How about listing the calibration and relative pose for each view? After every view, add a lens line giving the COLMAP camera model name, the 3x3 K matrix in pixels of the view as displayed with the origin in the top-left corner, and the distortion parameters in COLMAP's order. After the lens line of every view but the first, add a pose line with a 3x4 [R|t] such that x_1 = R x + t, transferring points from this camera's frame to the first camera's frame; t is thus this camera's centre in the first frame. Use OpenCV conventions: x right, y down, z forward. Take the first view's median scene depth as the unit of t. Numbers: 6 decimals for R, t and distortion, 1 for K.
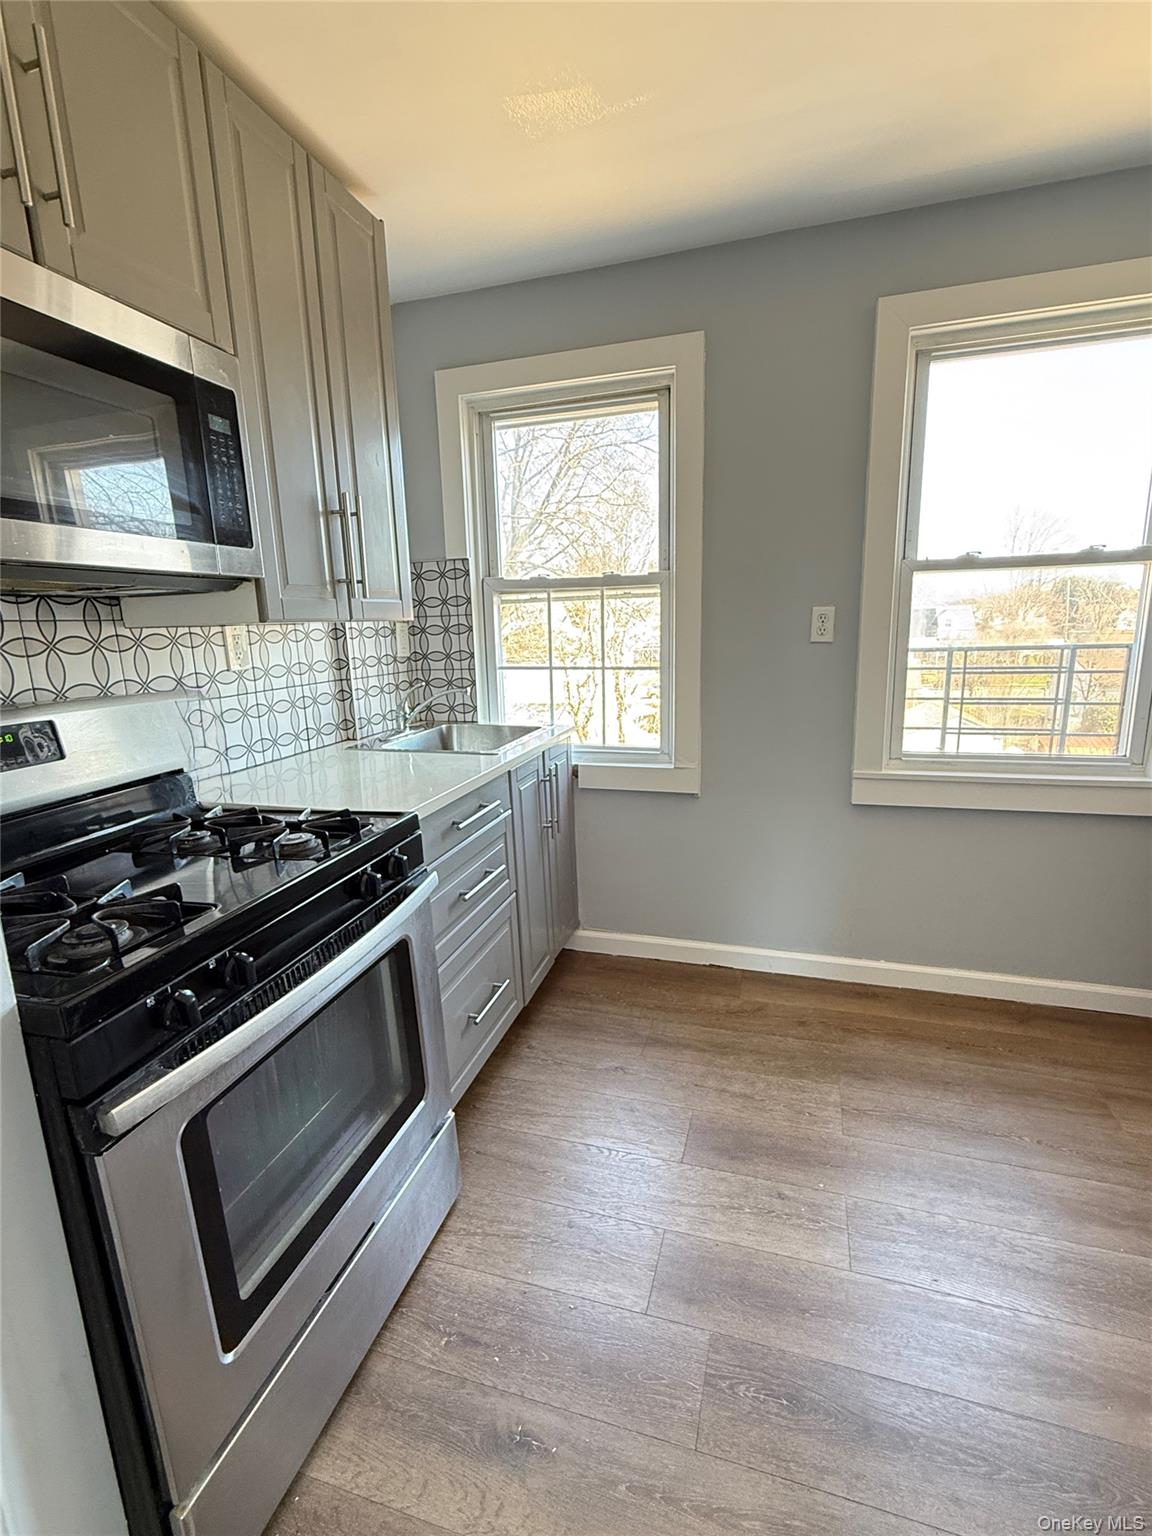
lens RADIAL K [[709.7, 0, 576.6], [0, 709.7, 765.2], [0, 0, 1]] dist [-0.001065, 0.000762]
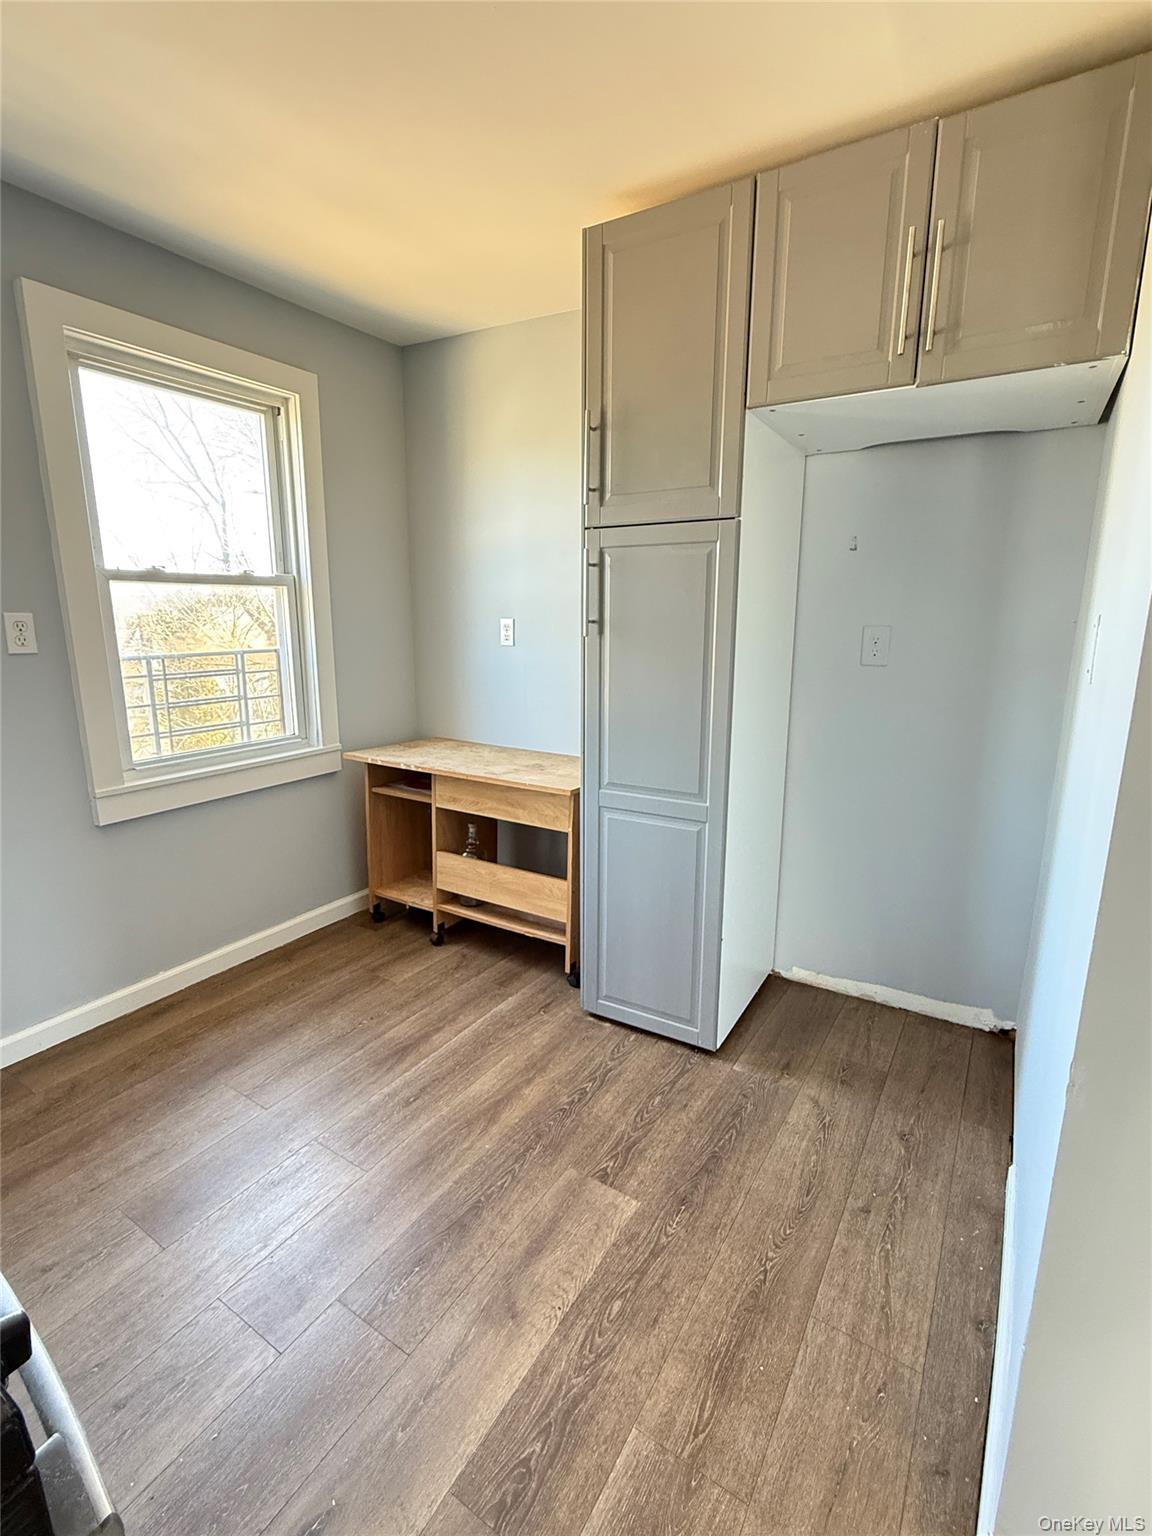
lens RADIAL K [[709.7, 0, 576.6], [0, 709.7, 765.2], [0, 0, 1]] dist [-0.001065, 0.000762]
pose [[0.254427, -0.174186, 0.951276, -0.343619], [0.186190, 0.974066, 0.128561, -0.027907], [-0.949000, 0.144409, 0.280260, 0.144301]]
